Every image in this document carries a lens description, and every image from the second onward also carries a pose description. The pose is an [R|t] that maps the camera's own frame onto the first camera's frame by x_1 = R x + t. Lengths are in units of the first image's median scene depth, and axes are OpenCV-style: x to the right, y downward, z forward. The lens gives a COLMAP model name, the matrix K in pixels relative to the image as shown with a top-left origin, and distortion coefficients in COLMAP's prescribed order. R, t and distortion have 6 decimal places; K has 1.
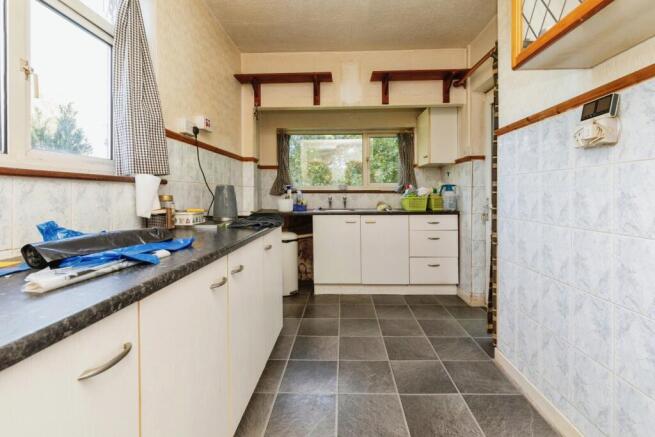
lens RADIAL K [[293.2, 0, 341.5], [0, 293.2, 193.5], [0, 0, 1]] dist [0.001236, -0.001319]
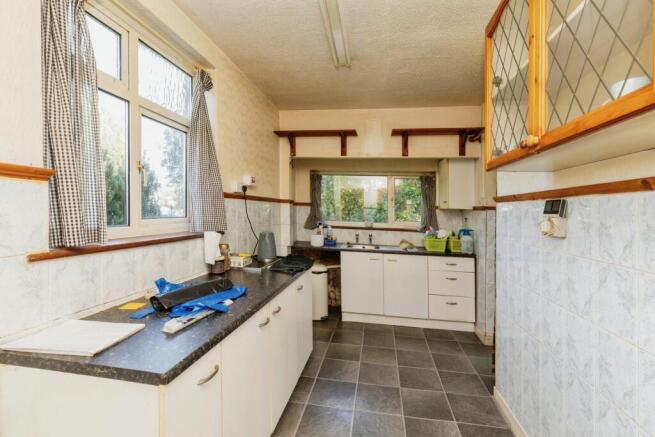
lens RADIAL K [[294.0, 0, 326.8], [0, 294.0, 217.2], [0, 0, 1]] dist [-0.004919, -0.000835]
pose [[0.985579, 0.007810, -0.169033, 0.056333], [-0.004603, 0.999802, 0.019355, -0.111663], [0.169151, -0.018298, 0.985420, -0.162664]]
